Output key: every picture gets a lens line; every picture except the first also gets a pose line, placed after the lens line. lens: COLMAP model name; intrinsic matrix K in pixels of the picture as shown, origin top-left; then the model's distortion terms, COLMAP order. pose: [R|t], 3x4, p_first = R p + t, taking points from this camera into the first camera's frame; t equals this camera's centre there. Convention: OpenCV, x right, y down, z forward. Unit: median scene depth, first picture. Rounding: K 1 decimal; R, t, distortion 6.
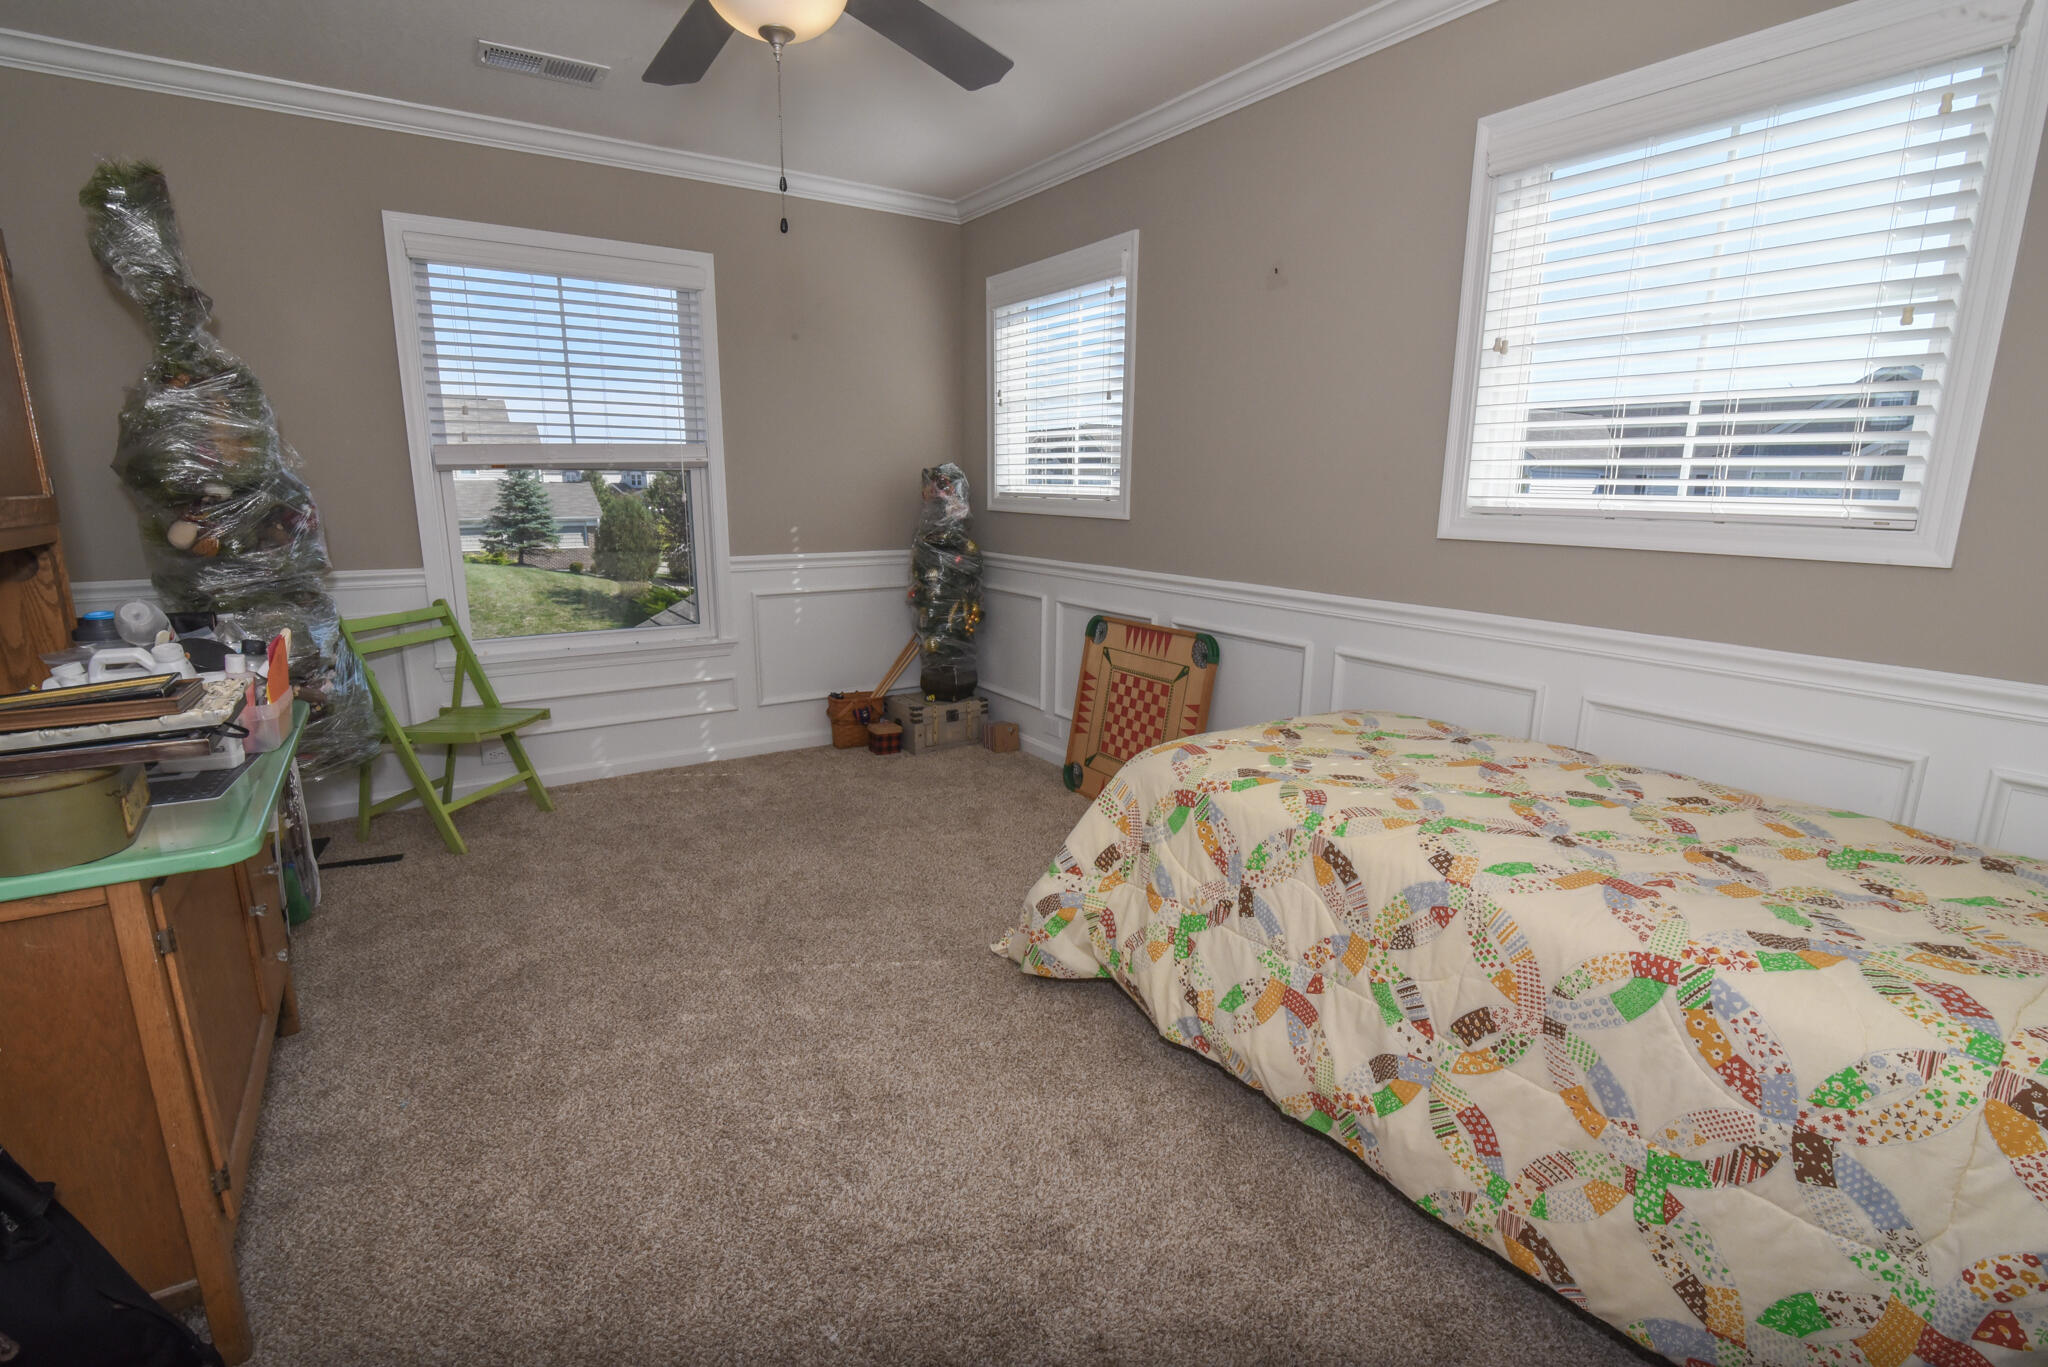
lens RADIAL K [[933.7, 0, 1021.2], [0, 933.7, 683.3], [0, 0, 1]] dist [-0.020479, 0.001663]
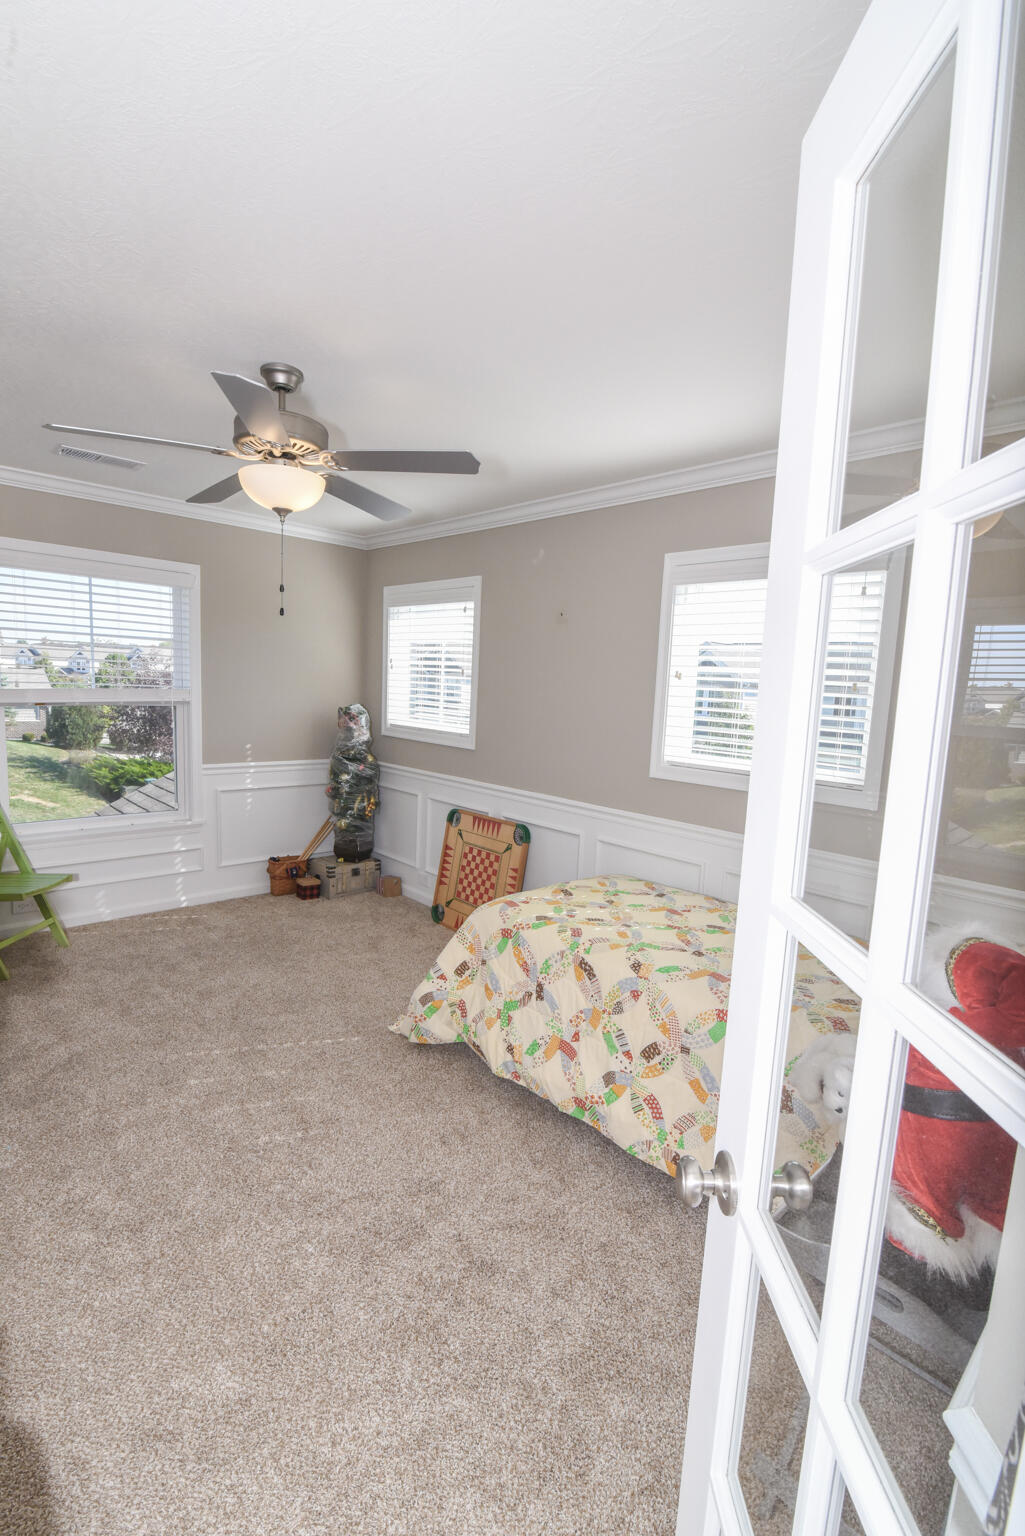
lens RADIAL K [[700.2, 0, 516.2], [0, 700.2, 770.5], [0, 0, 1]] dist [-0.020479, 0.001663]
pose [[0.984715, 0.012625, 0.173716, -0.033567], [0.001979, 0.996494, -0.083640, -0.062428], [-0.174163, 0.082705, 0.981238, -0.277800]]
